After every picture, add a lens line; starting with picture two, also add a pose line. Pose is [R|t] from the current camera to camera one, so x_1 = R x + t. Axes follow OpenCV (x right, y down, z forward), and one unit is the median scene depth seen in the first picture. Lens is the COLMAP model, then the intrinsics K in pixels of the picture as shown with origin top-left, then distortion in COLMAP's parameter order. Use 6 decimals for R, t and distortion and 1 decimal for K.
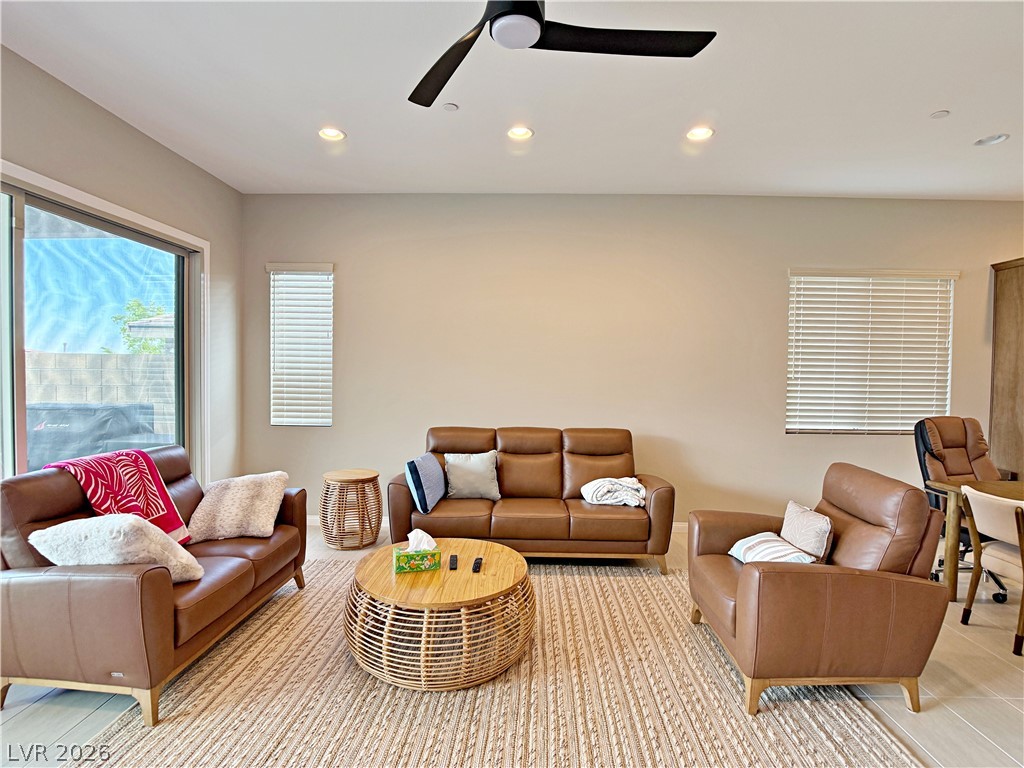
lens RADIAL K [[518.5, 0, 515.8], [0, 518.5, 383.4], [0, 0, 1]] dist [-0.001704, -0.021006]
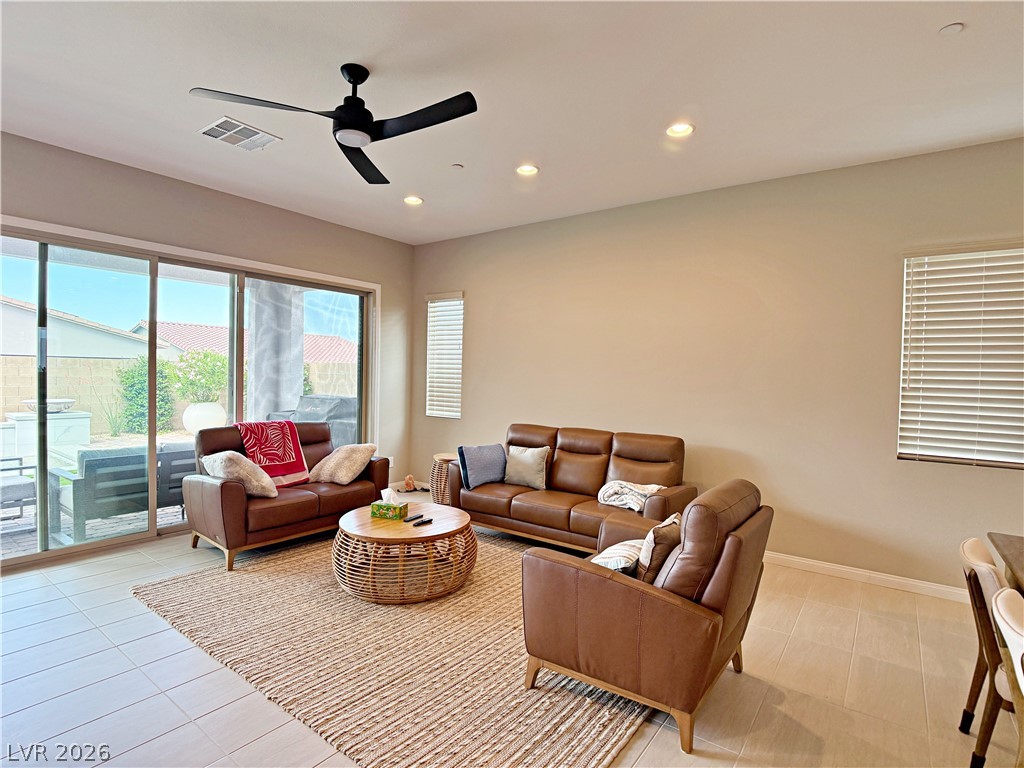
lens RADIAL K [[518.5, 0, 515.8], [0, 518.5, 383.4], [0, 0, 1]] dist [-0.001704, -0.021006]
pose [[0.823396, 0.014487, -0.567283, 0.560252], [-0.025186, 0.999622, -0.011029, 0.006797], [0.566909, 0.023368, 0.823449, 0.034771]]
